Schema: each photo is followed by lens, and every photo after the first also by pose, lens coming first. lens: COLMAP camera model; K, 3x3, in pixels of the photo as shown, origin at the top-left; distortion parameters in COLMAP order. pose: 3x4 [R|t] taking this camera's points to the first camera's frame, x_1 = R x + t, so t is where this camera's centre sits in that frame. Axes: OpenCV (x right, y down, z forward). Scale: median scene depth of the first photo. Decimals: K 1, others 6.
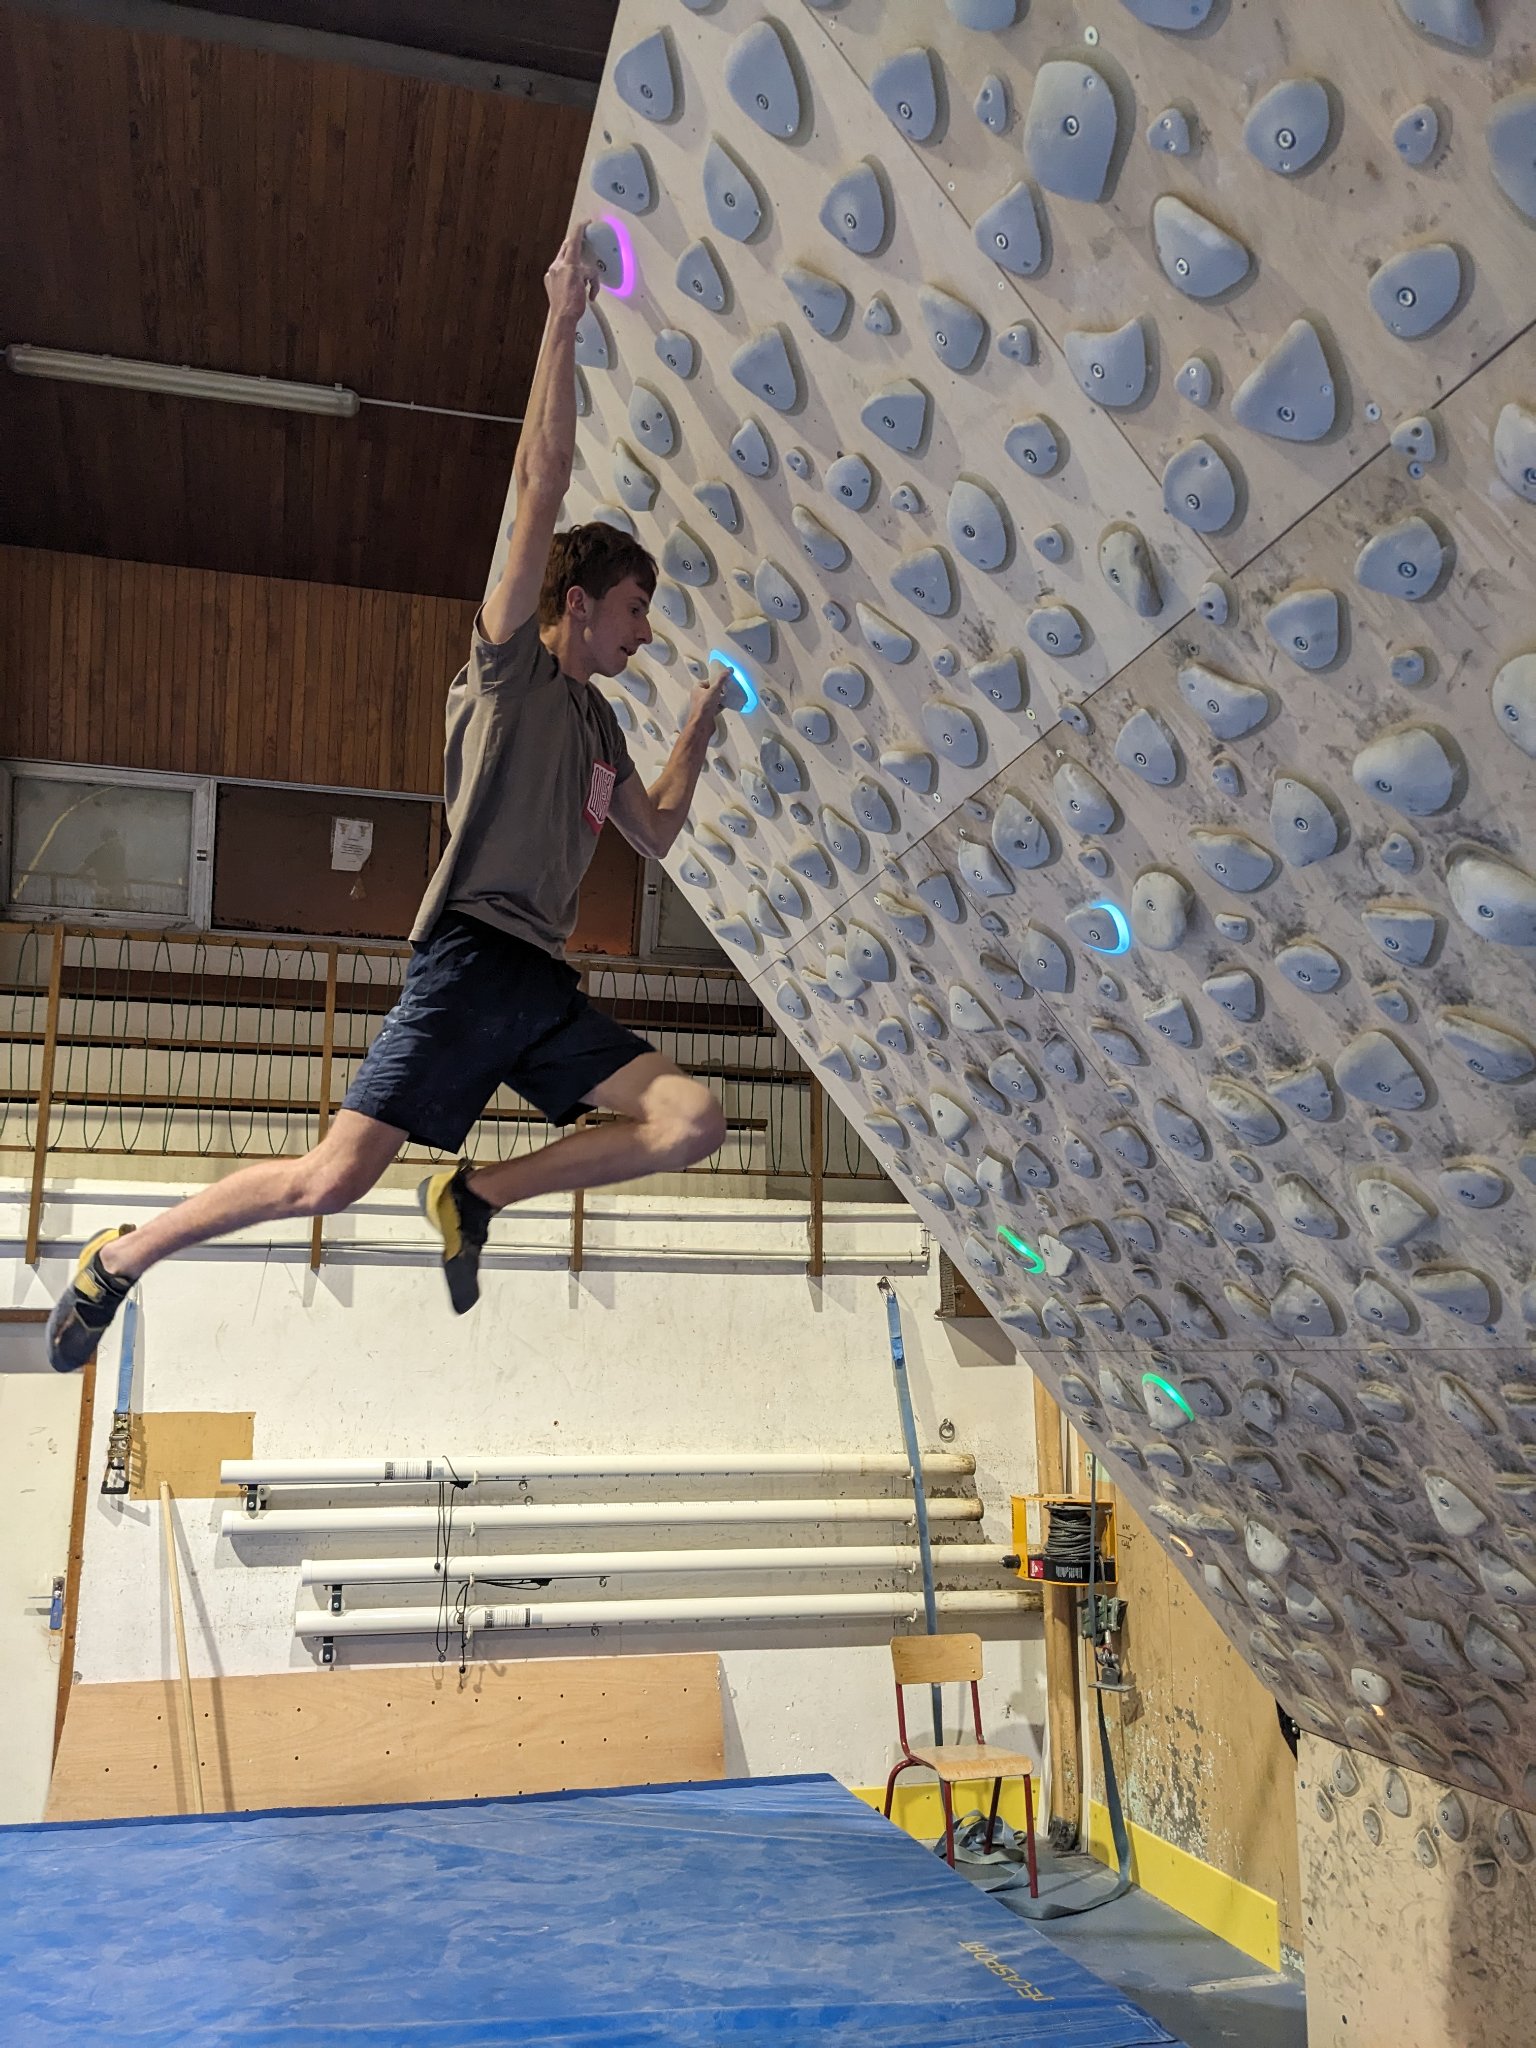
lens RADIAL K [[1606.4, 0, 732.6], [0, 1606.4, 1045.4], [0, 0, 1]] dist [0.050391, -0.079493]
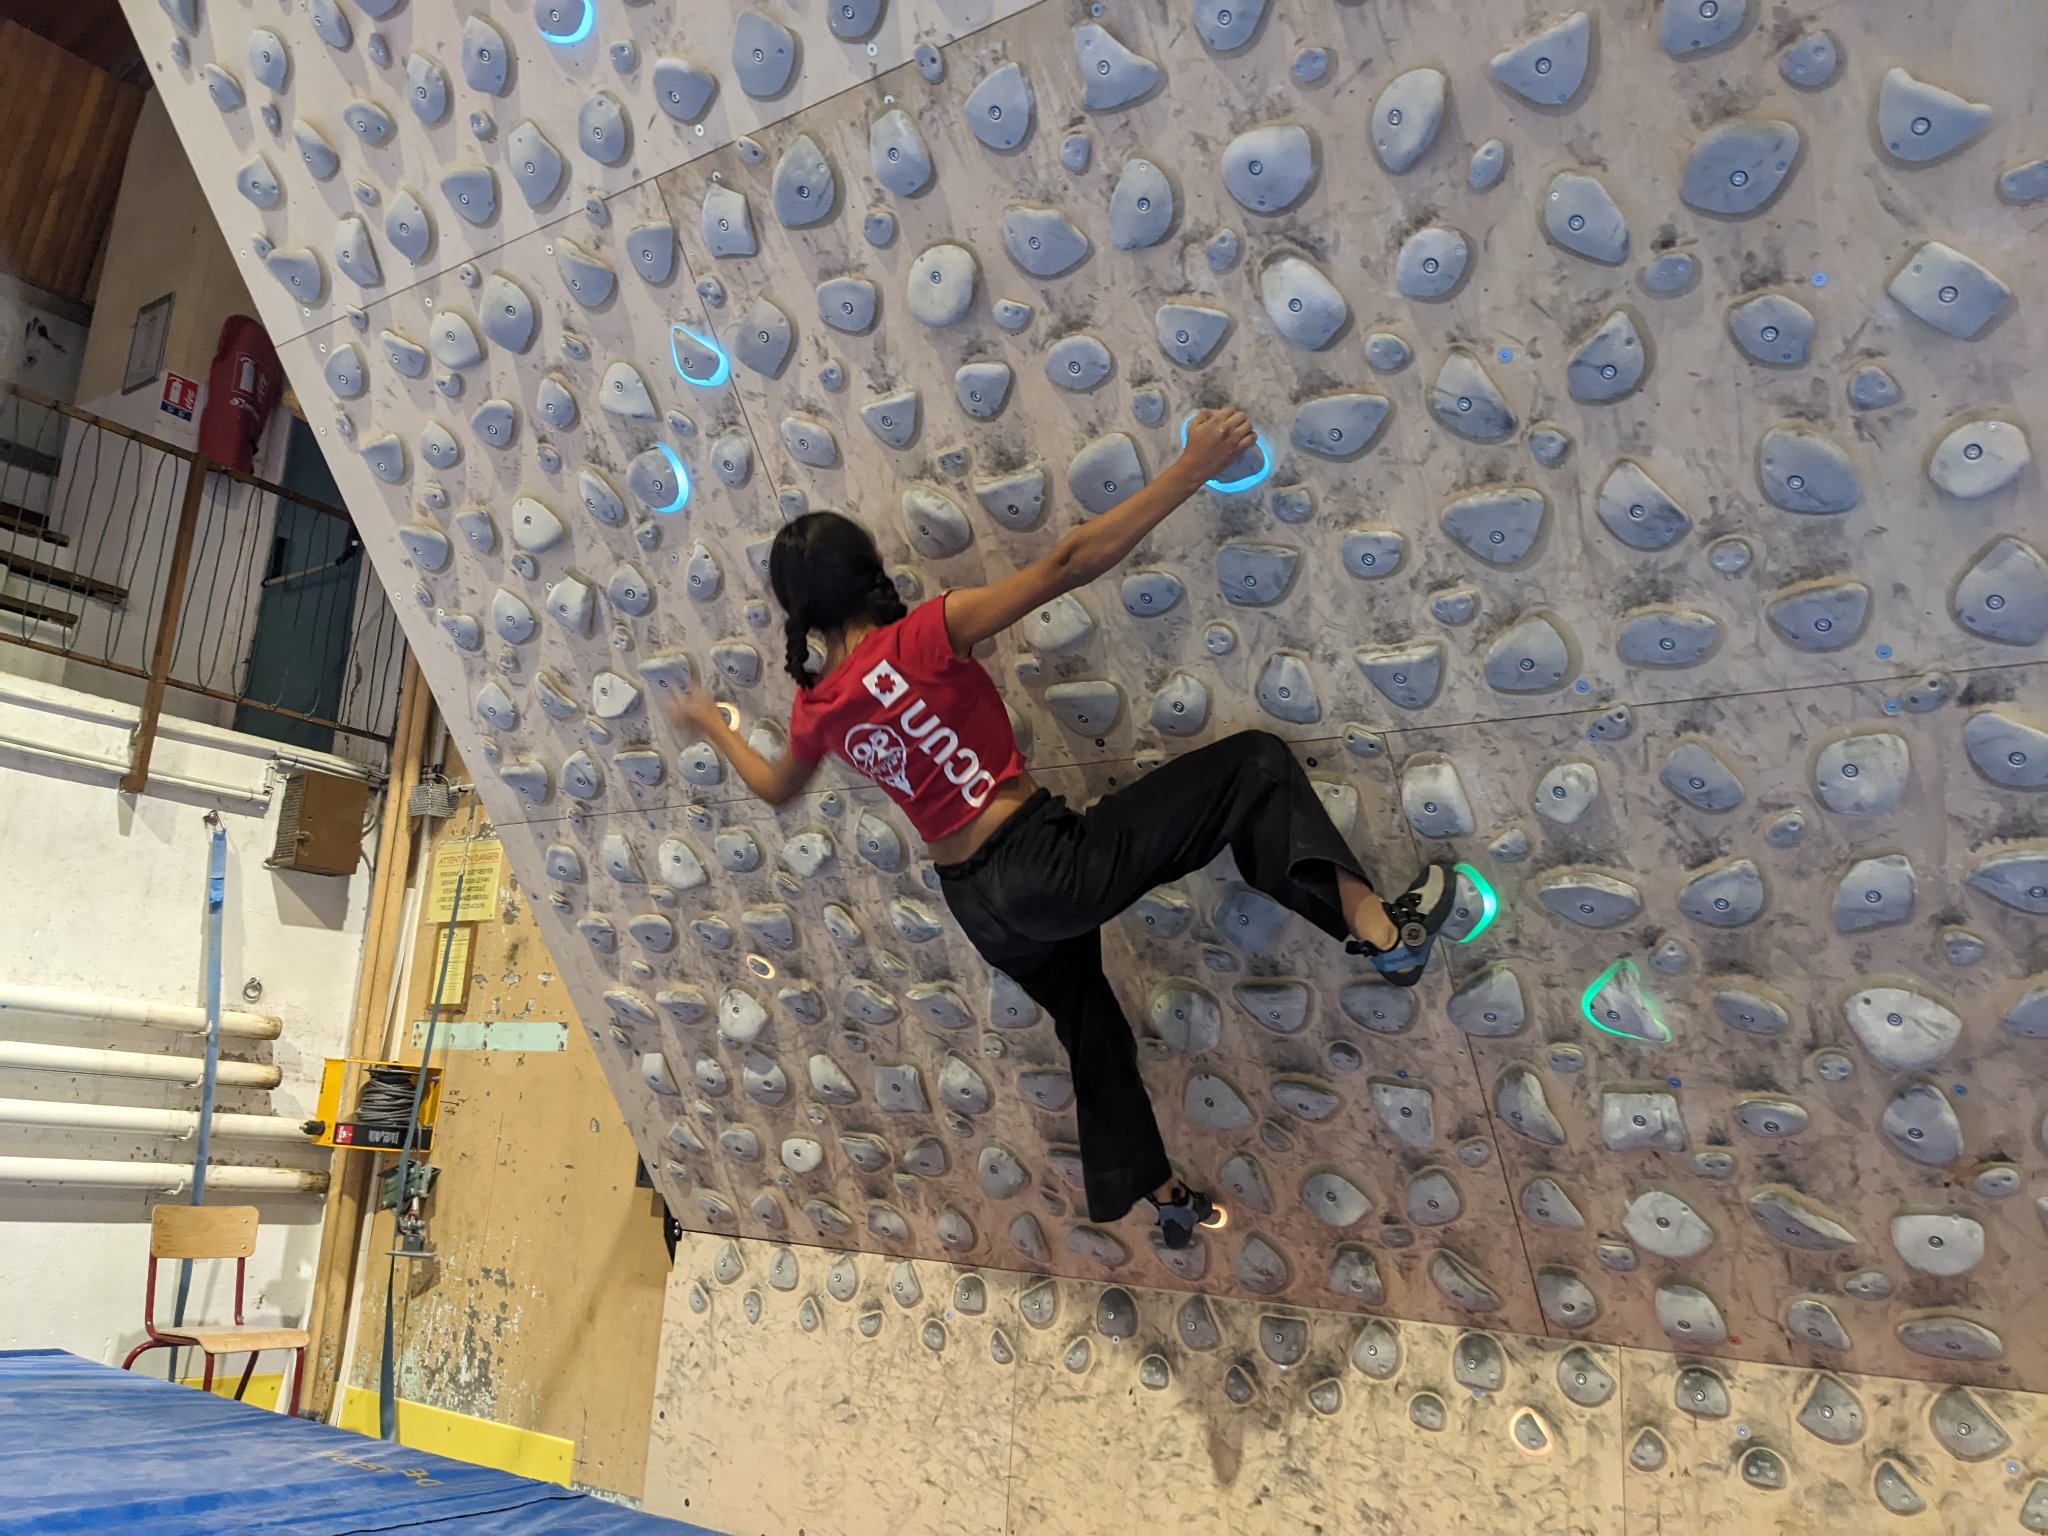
lens RADIAL K [[1606.4, 0, 985.9], [0, 1606.4, 769.0], [0, 0, 1]] dist [0.050391, -0.079493]
pose [[0.782340, 0.193066, 0.592173, -0.186074], [-0.184102, 0.979944, -0.076266, 0.205293], [-0.595021, -0.049354, 0.802193, 0.091368]]
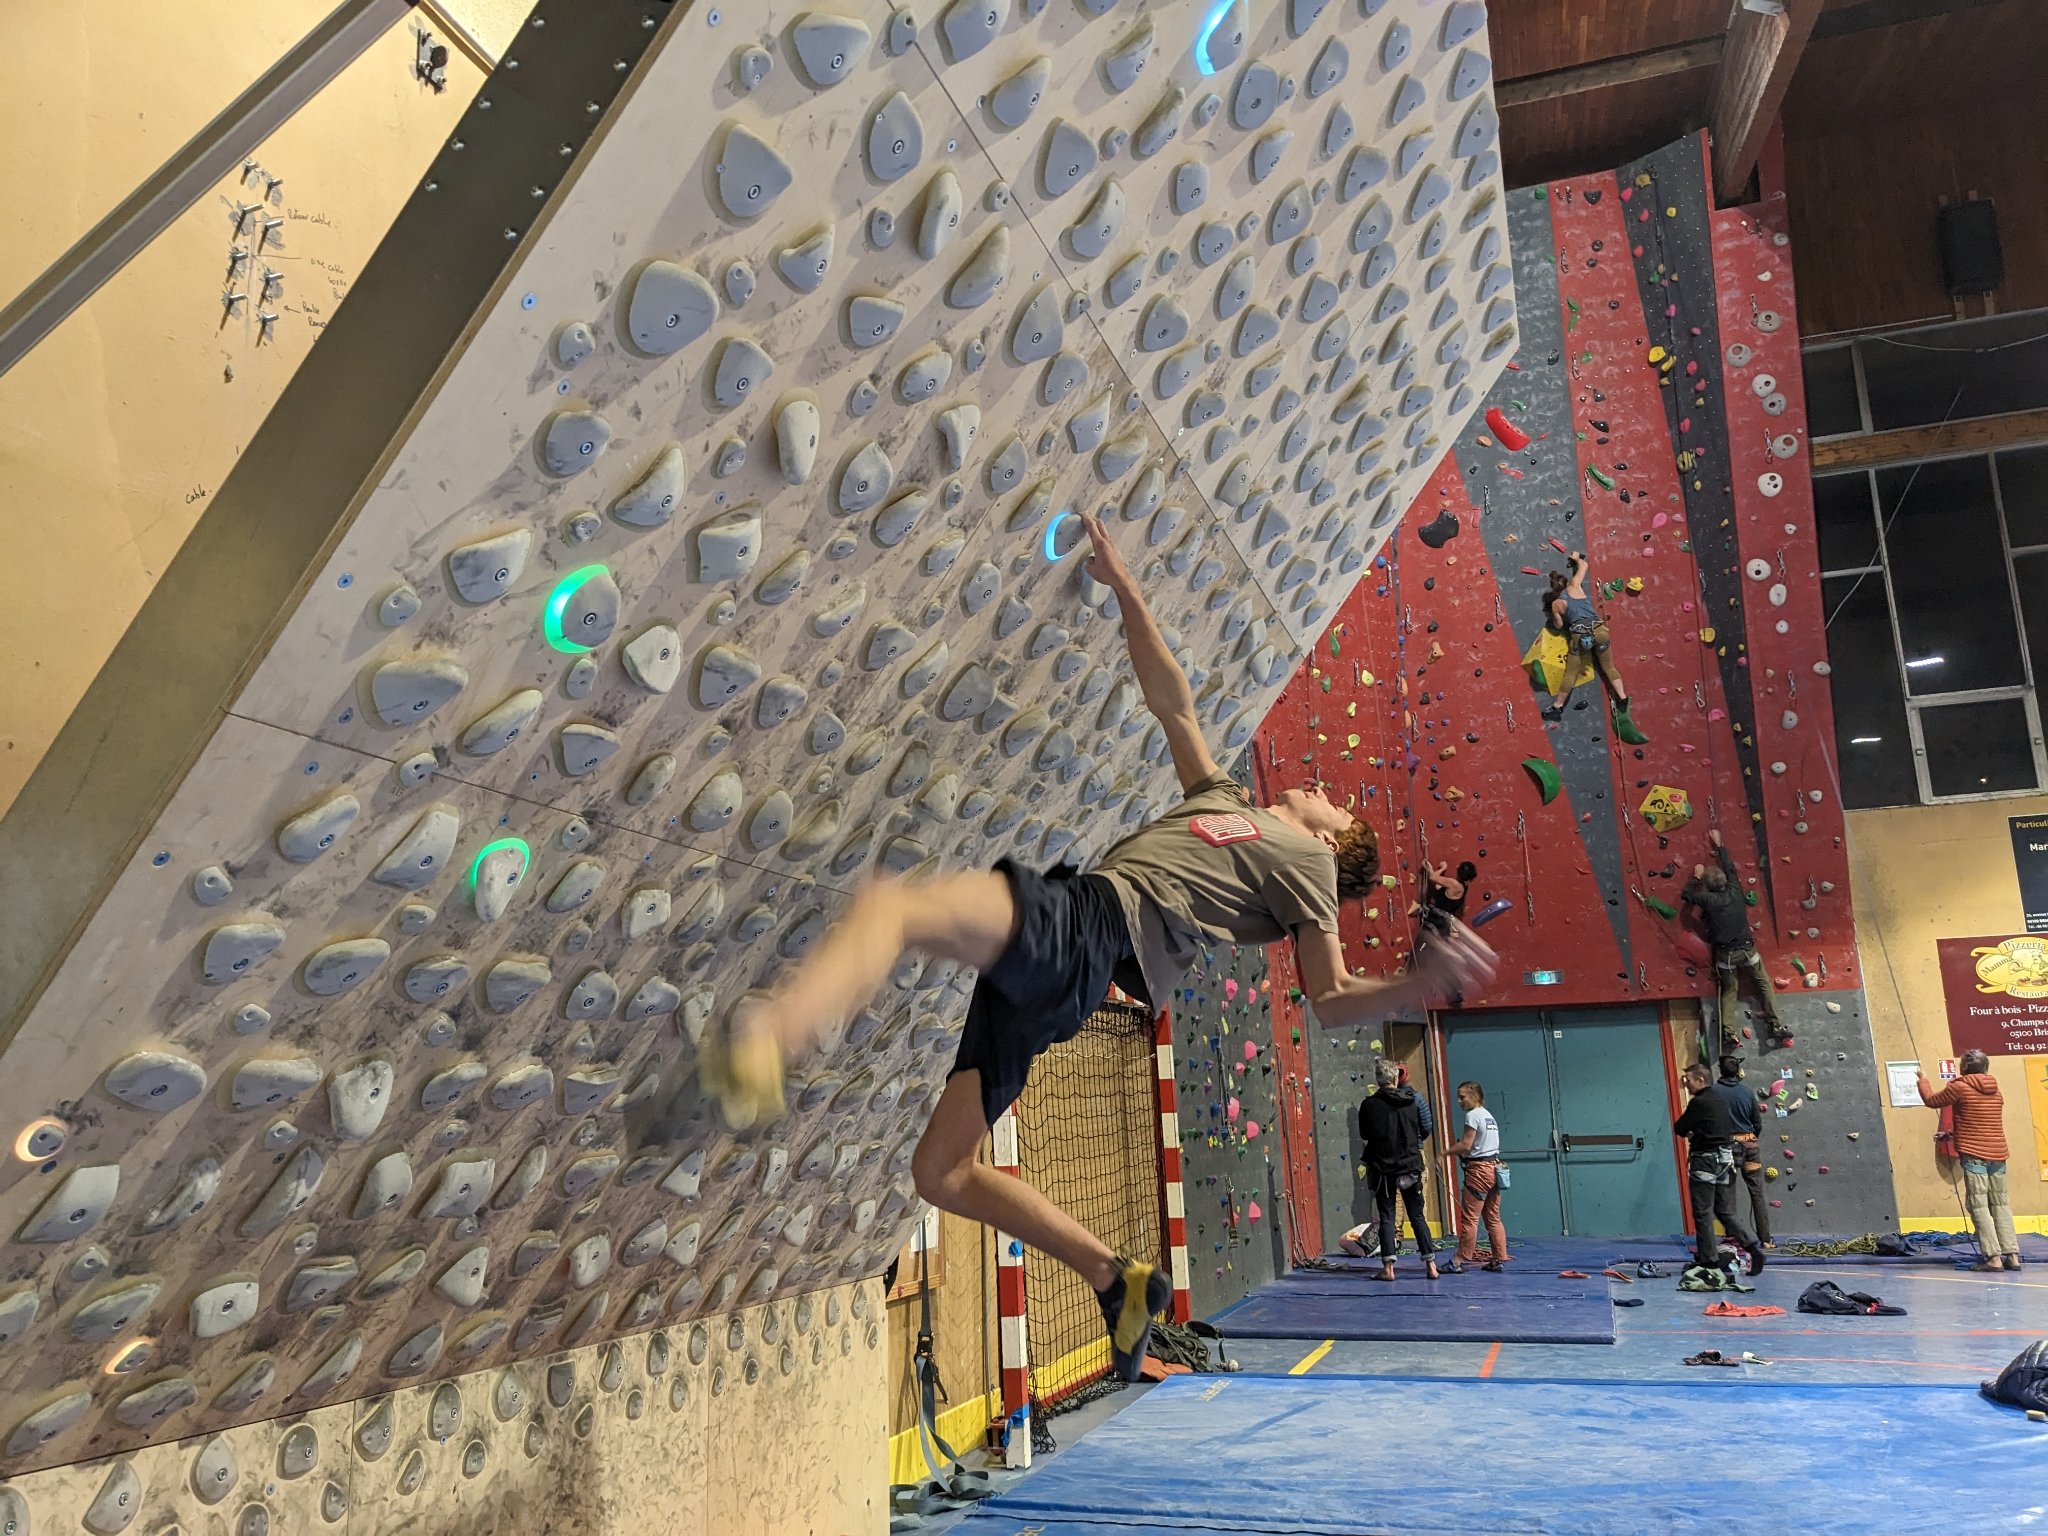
lens RADIAL K [[1609.0, 0, 996.9], [0, 1609.0, 749.6], [0, 0, 1]] dist [0.048842, -0.075761]
pose [[-0.823174, 0.146961, 0.548441, -0.282829], [-0.087025, 0.921854, -0.377640, 0.408107], [-0.561081, -0.358592, -0.746057, 1.410184]]
